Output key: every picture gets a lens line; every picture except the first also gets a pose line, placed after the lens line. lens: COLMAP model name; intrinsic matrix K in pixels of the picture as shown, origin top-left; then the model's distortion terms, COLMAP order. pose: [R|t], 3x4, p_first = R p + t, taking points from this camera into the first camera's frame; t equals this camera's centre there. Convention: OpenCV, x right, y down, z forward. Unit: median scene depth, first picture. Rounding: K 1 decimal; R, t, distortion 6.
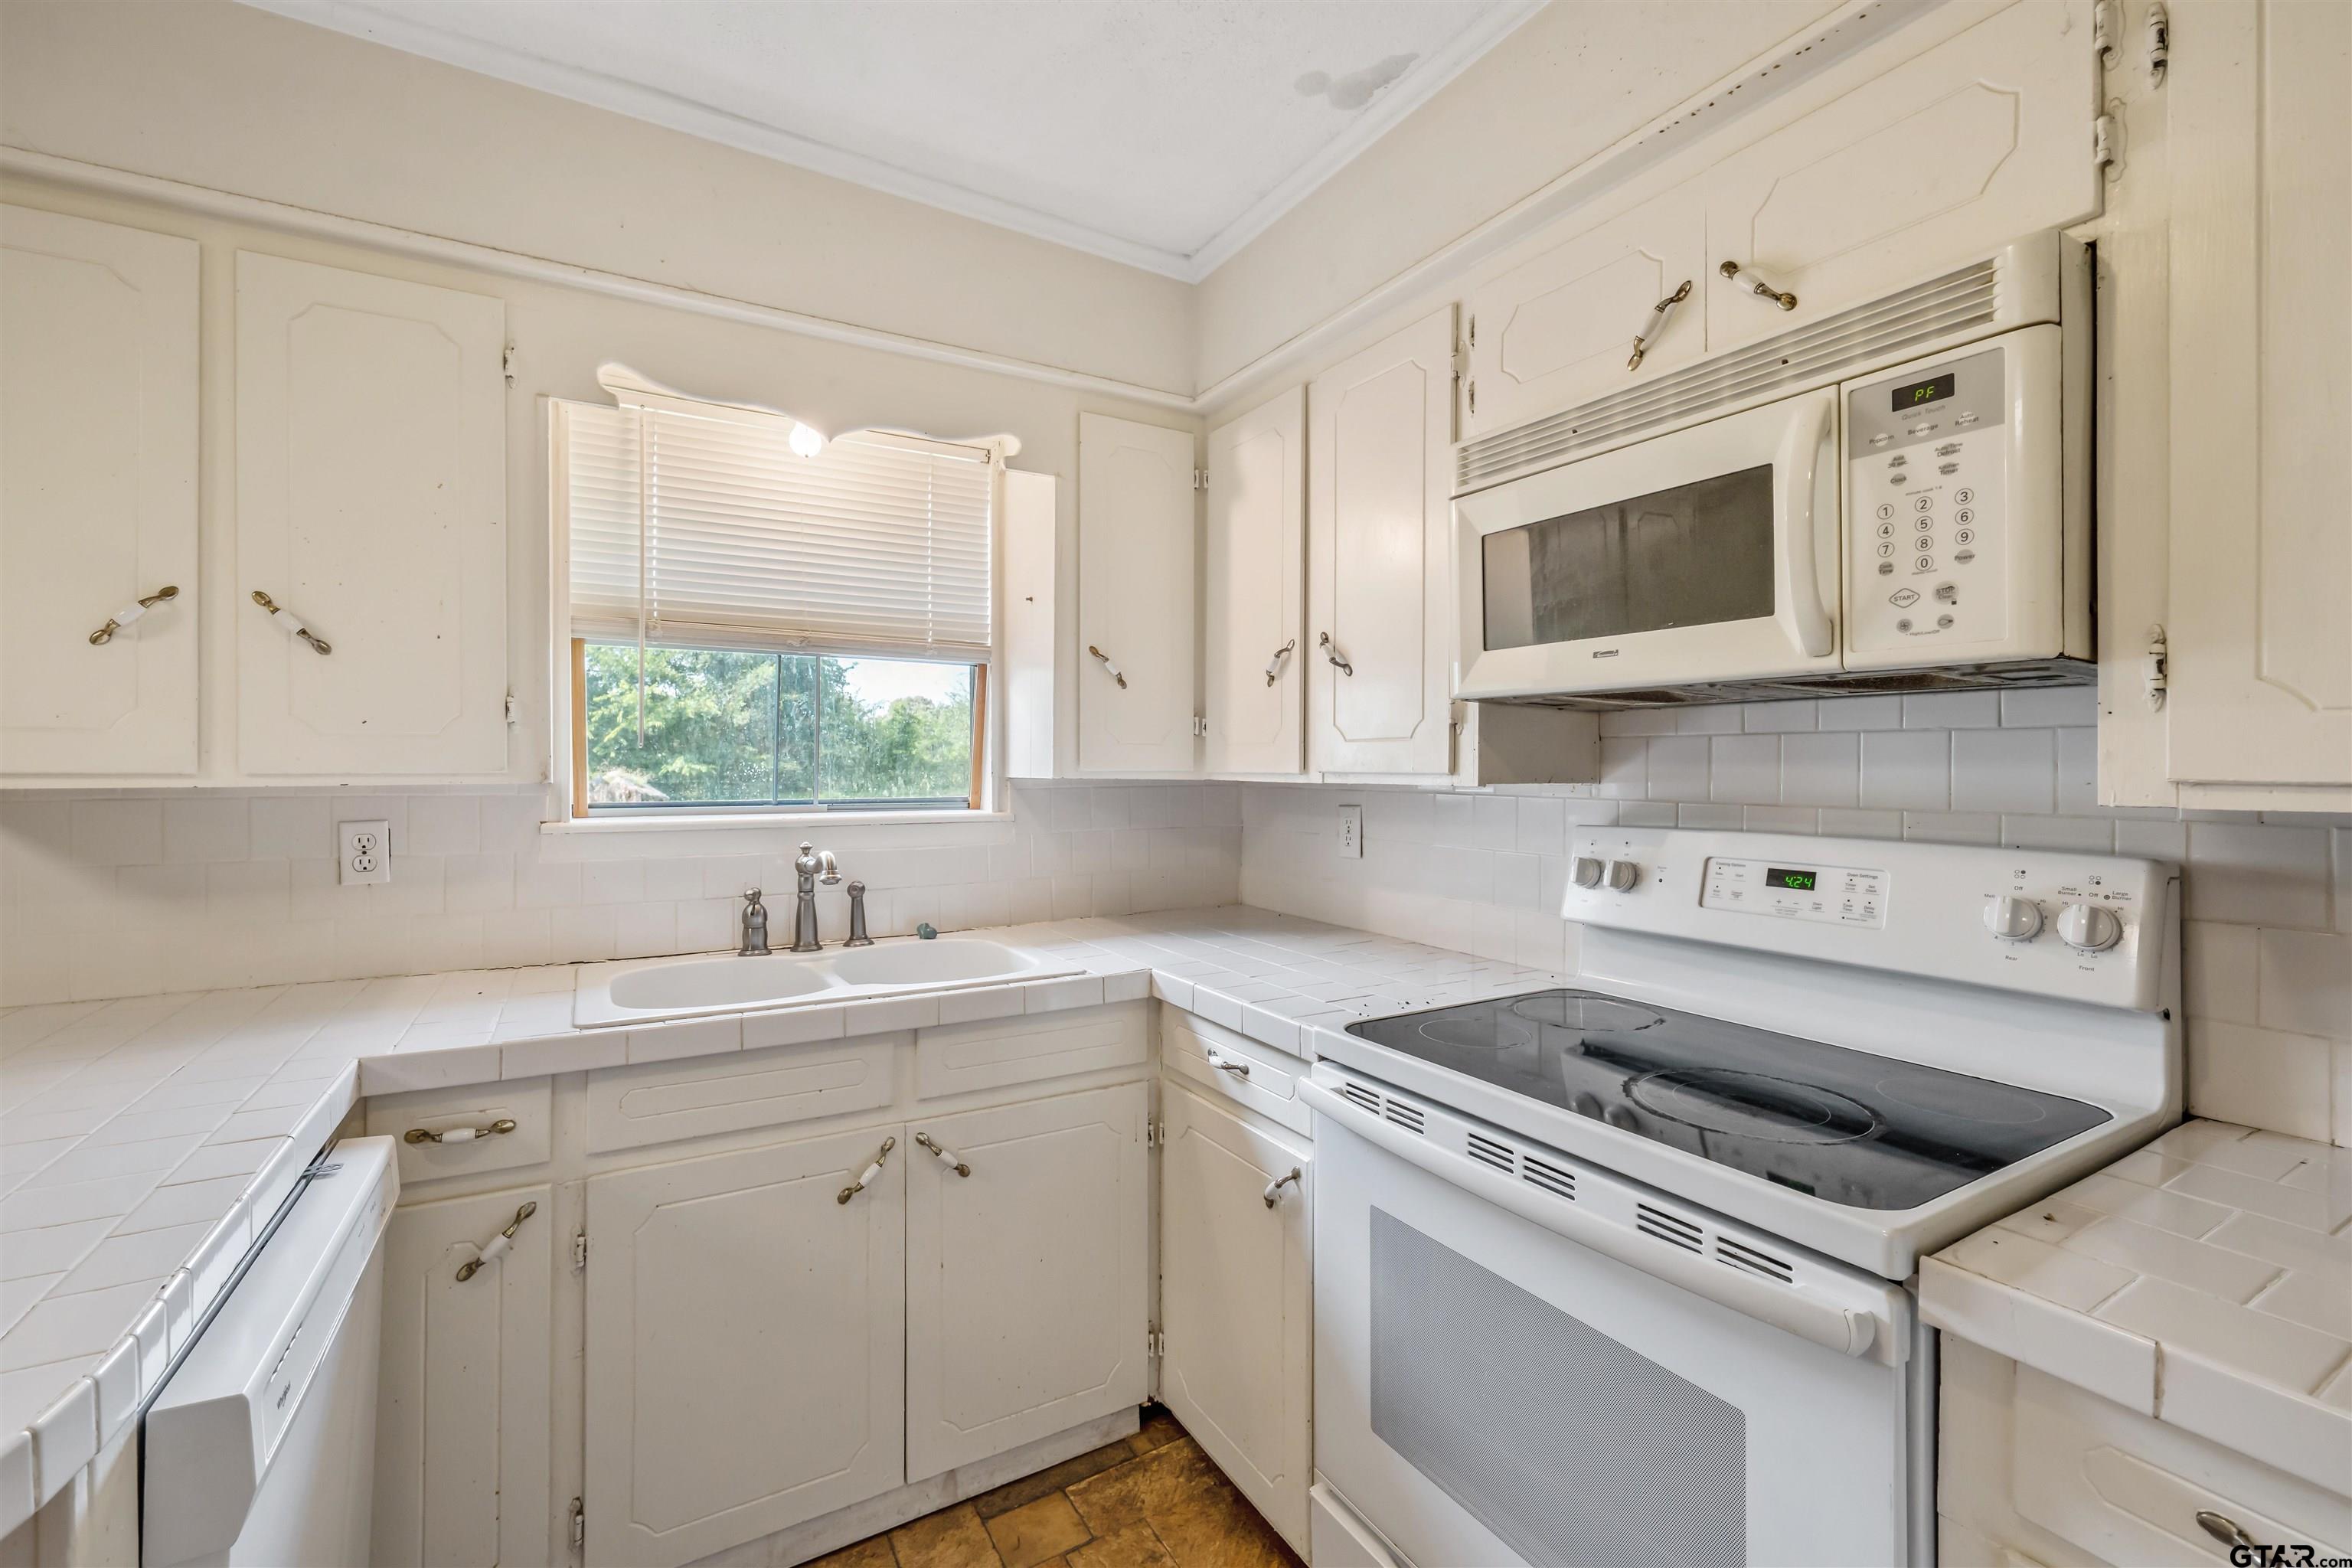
lens RADIAL K [[1008.0, 0, 1172.3], [0, 1008.0, 776.8], [0, 0, 1]] dist [-0.000250, -0.000246]
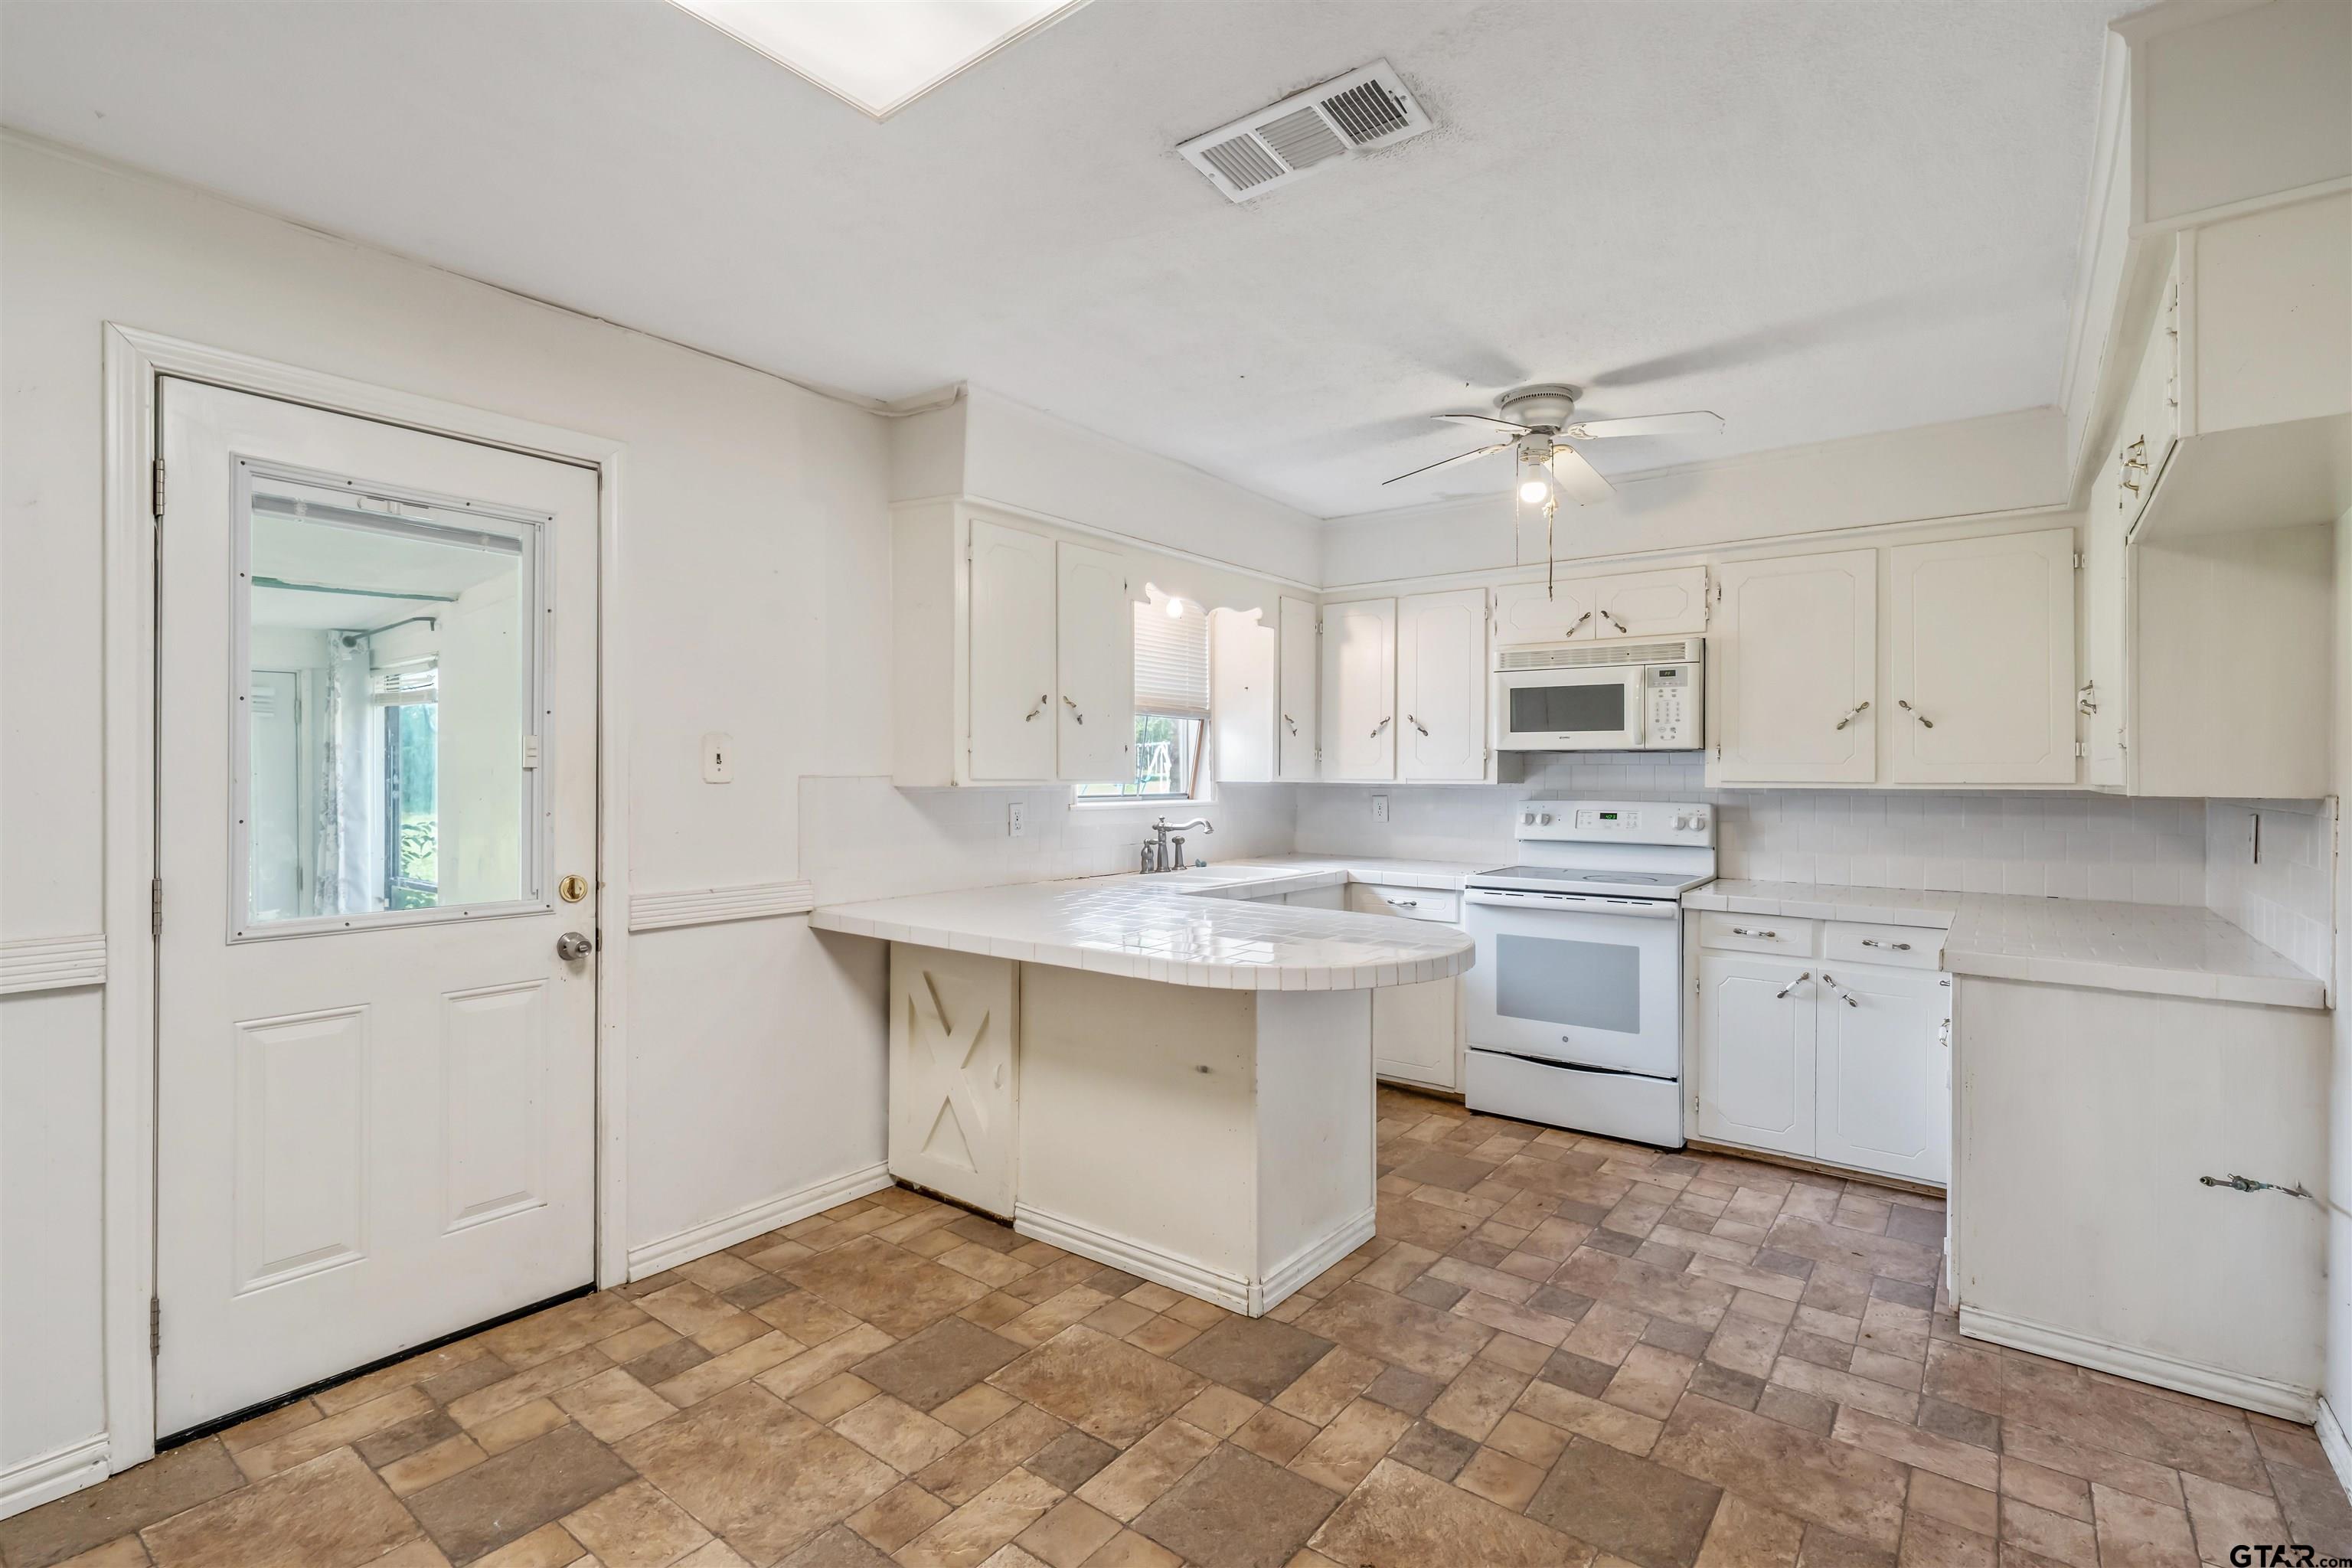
lens RADIAL K [[1098.4, 0, 1176.0], [0, 1098.4, 784.0], [0, 0, 1]] dist [-0.000125, 0.000008]
pose [[0.923880, -0.001977, 0.382678, -1.834462], [0.001353, 0.999997, 0.001901, 0.003676], [-0.382681, -0.001238, 0.923880, -1.506591]]
